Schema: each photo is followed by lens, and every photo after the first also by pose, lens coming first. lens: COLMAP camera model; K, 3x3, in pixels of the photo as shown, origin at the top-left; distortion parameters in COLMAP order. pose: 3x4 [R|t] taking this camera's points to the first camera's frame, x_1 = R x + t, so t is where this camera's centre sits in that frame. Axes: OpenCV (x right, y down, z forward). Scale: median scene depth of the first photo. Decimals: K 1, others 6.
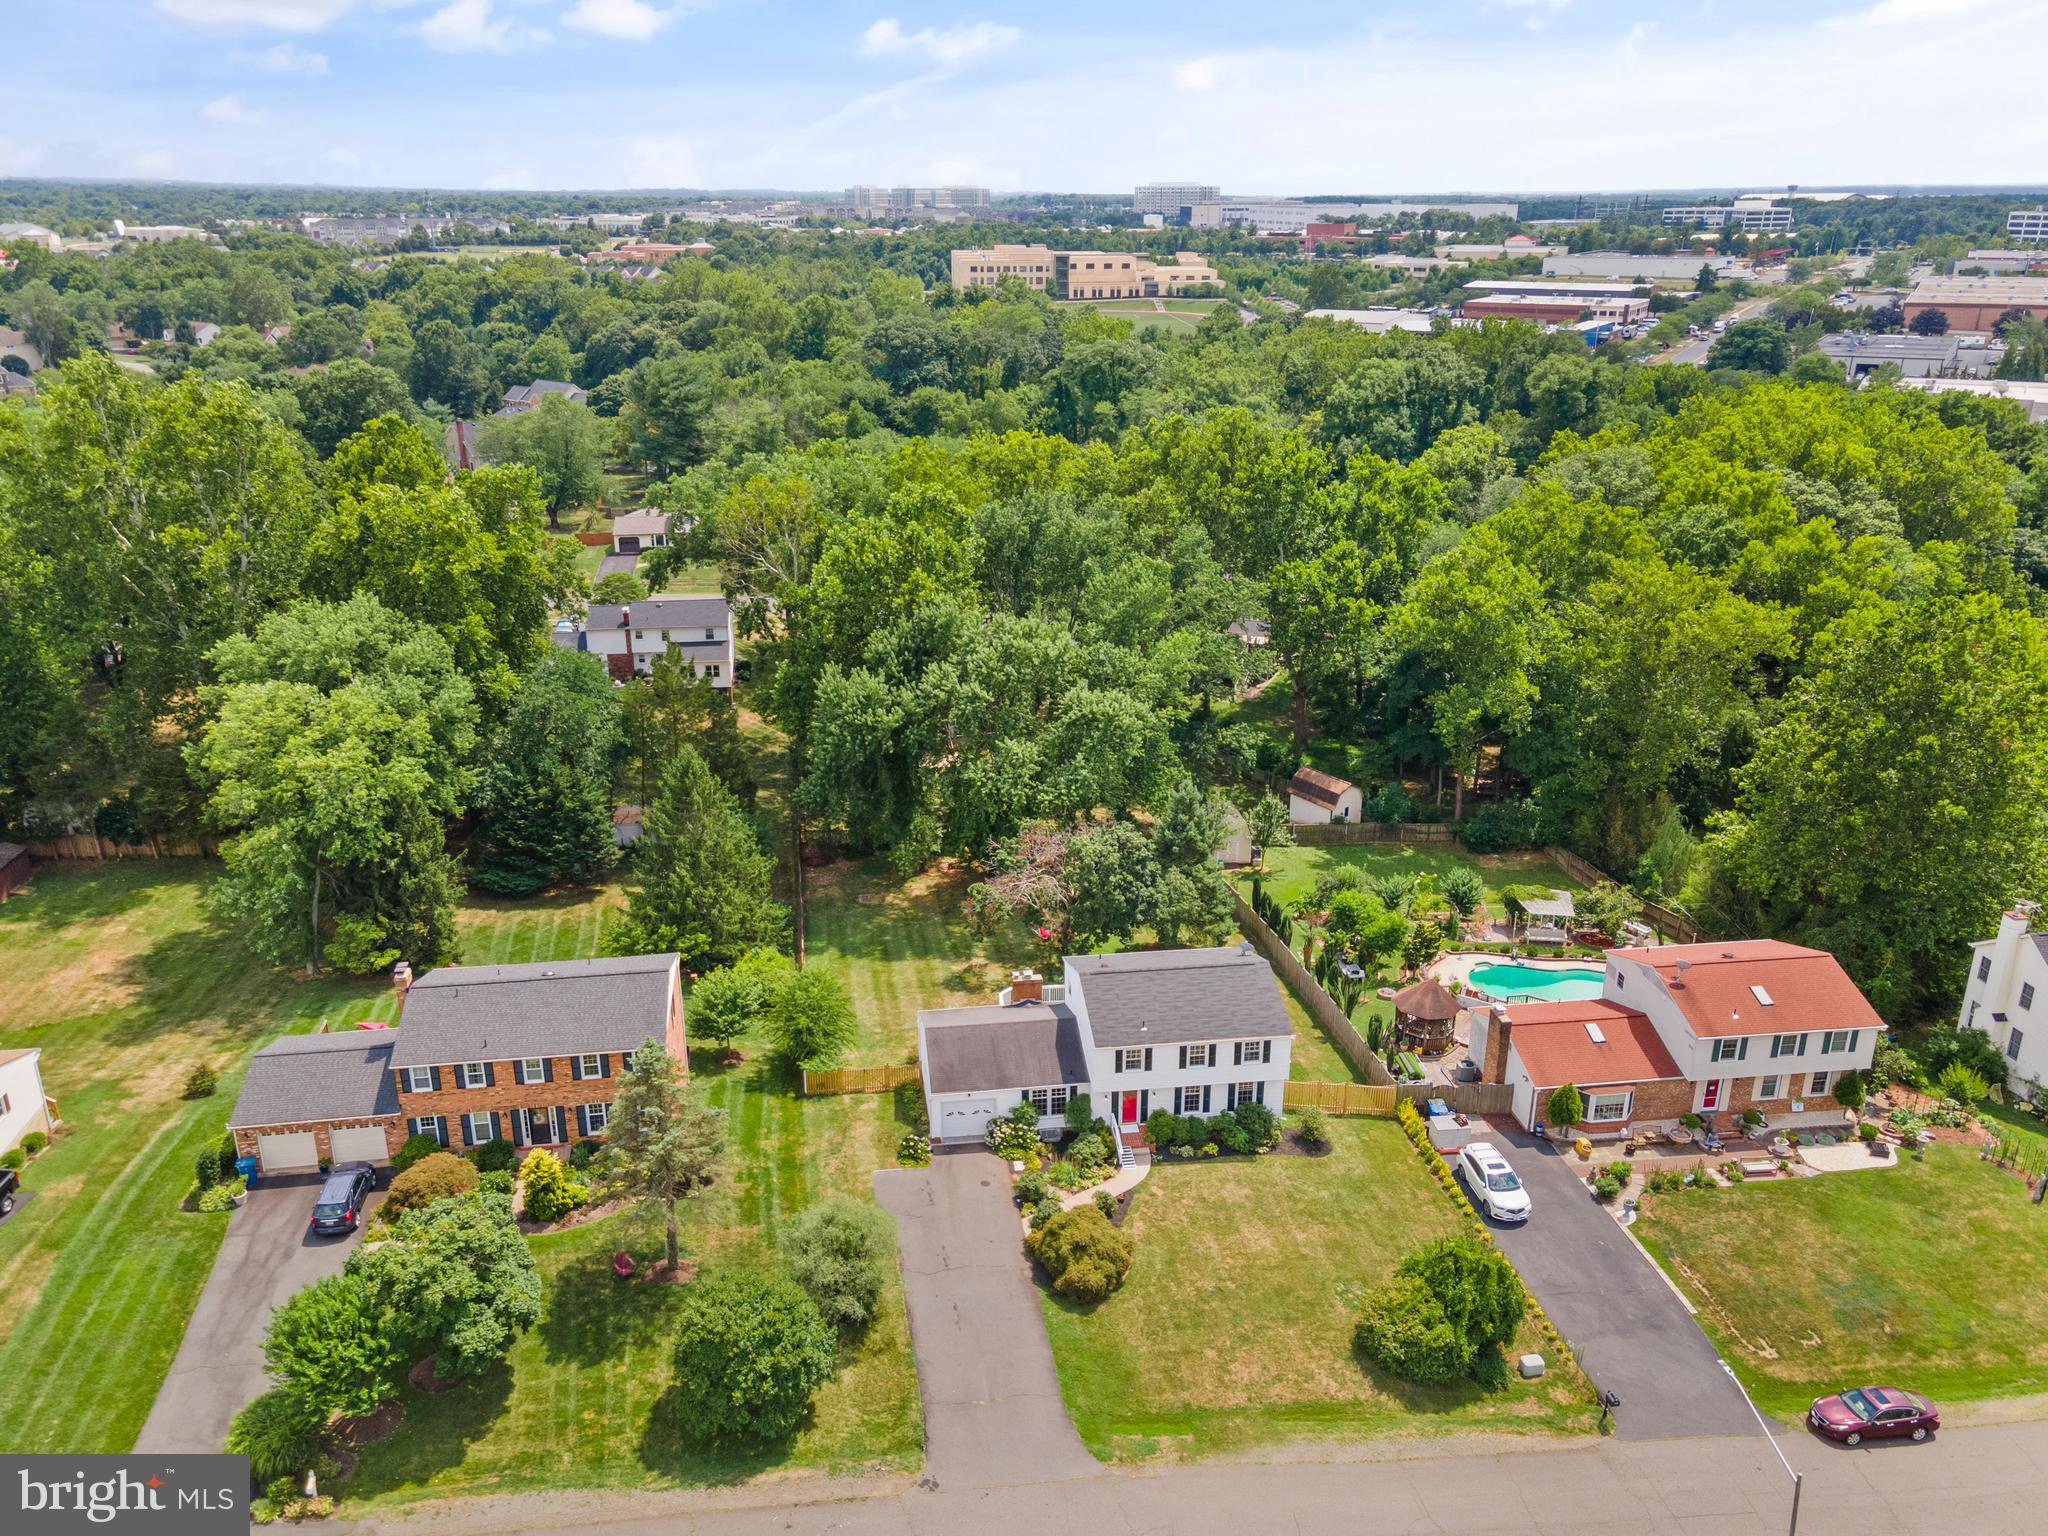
lens RADIAL K [[1559.7, 0, 1013.7], [0, 1559.7, 761.6], [0, 0, 1]] dist [0.002247, -0.000527]
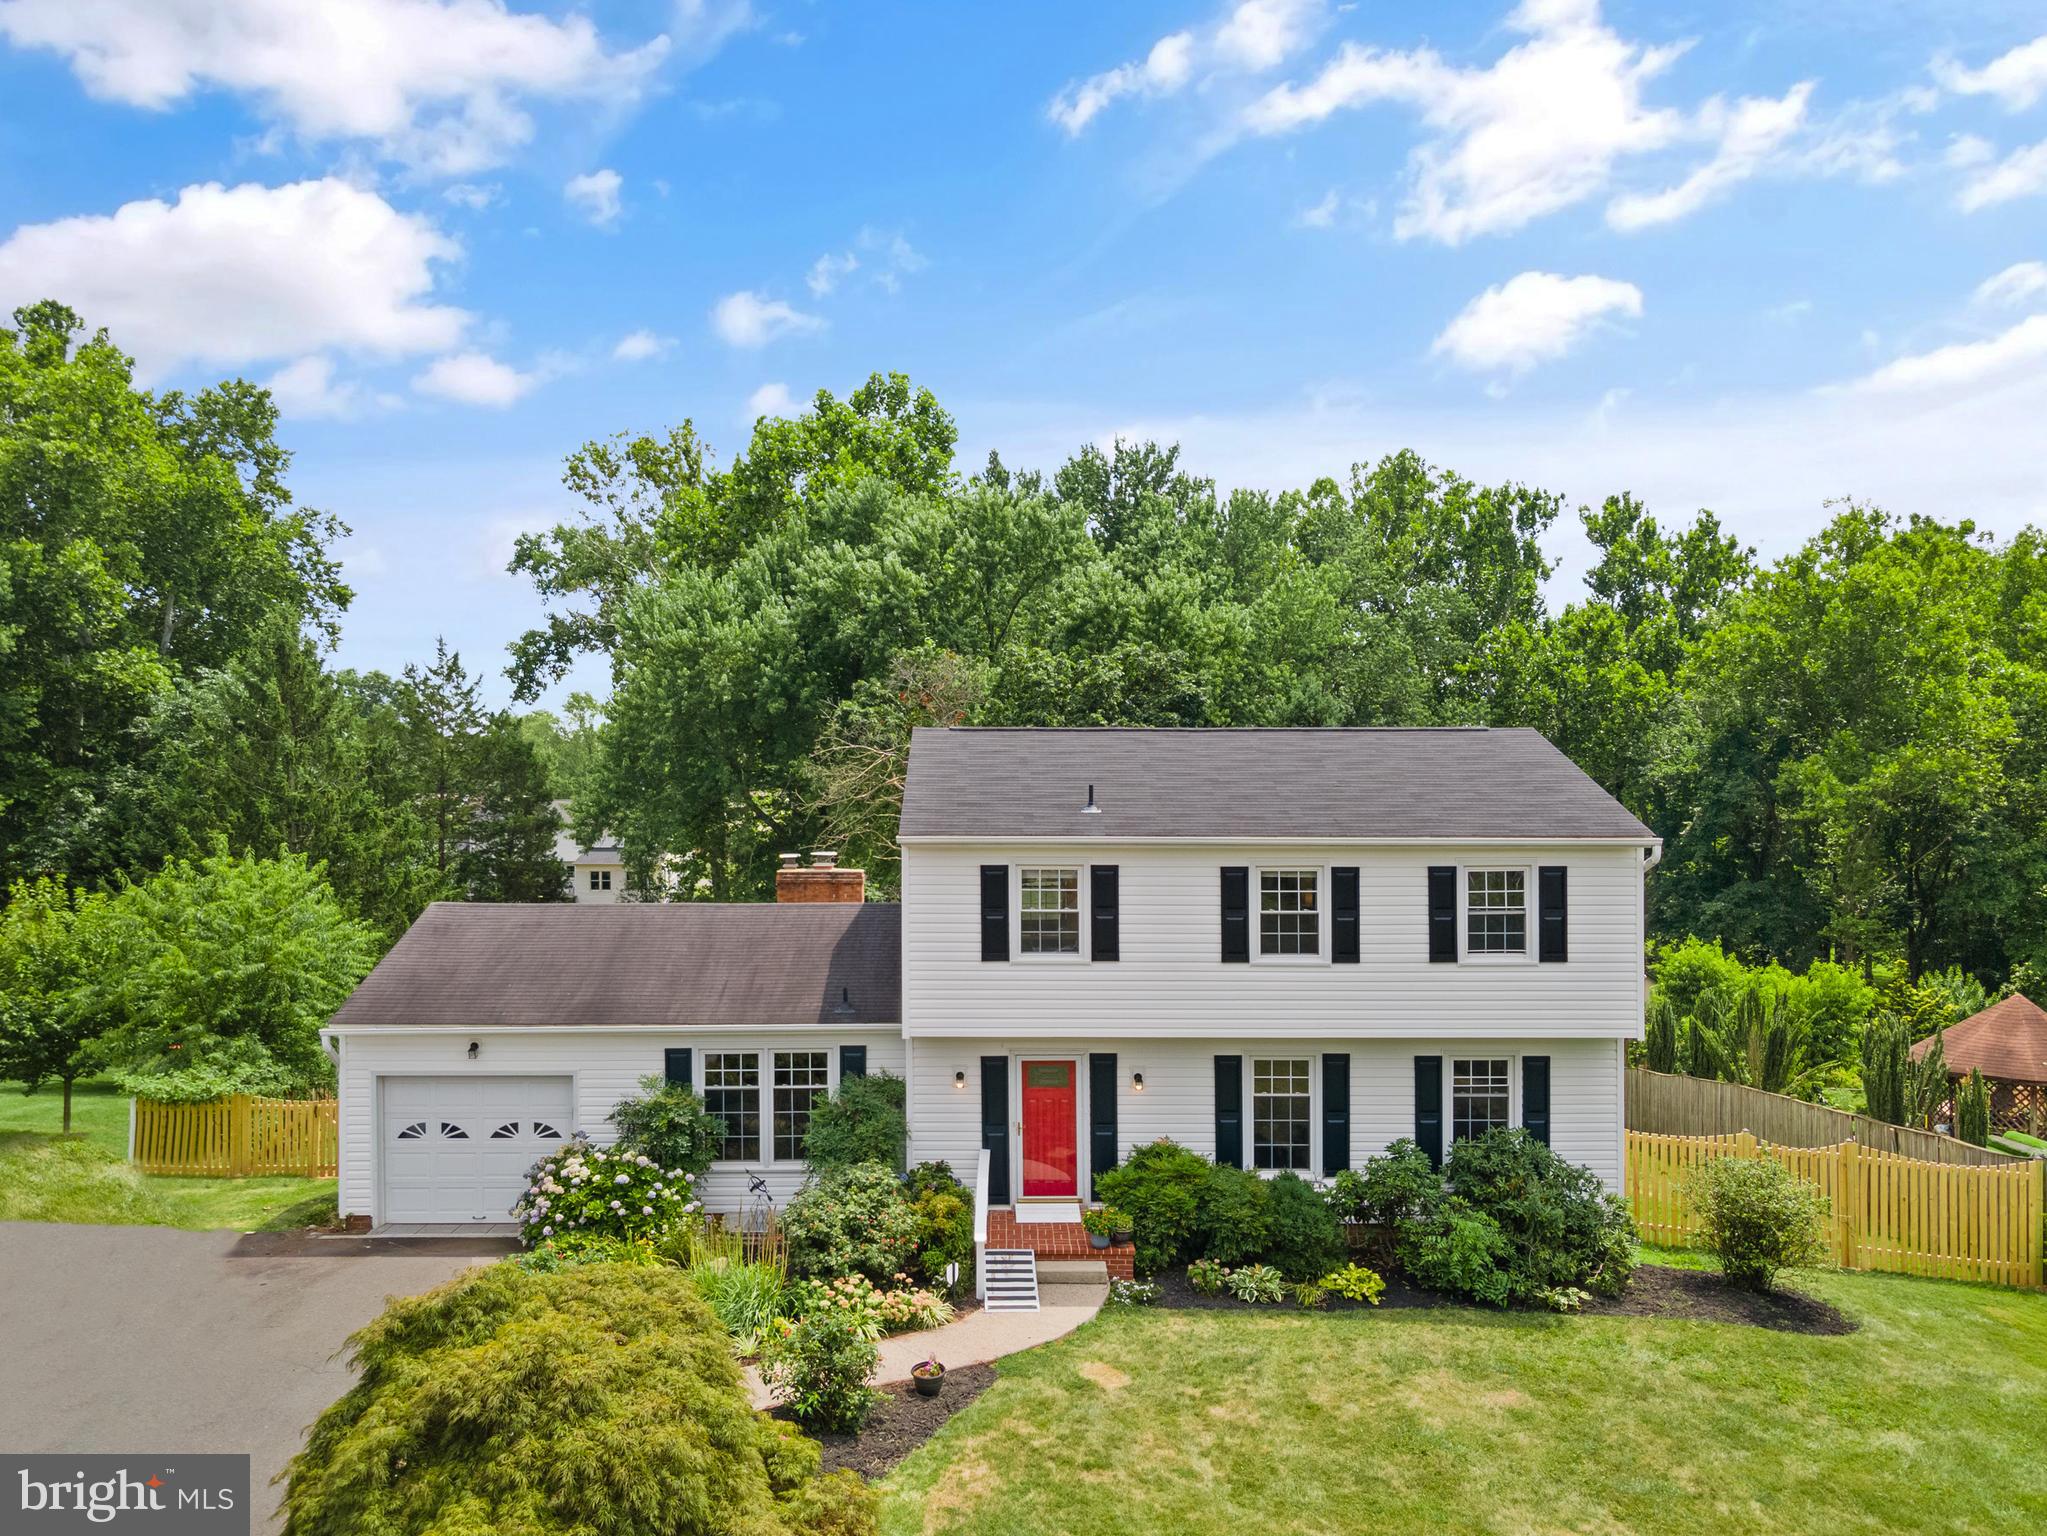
lens RADIAL K [[1585.0, 0, 1023.5], [0, 1585.0, 768.0], [0, 0, 1]] dist [0.020159, 0.004925]
pose [[0.993283, -0.003289, -0.115661, 0.102953], [-0.036818, 0.938656, -0.342884, 0.259936], [0.109694, 0.344839, 0.932230, 0.722045]]
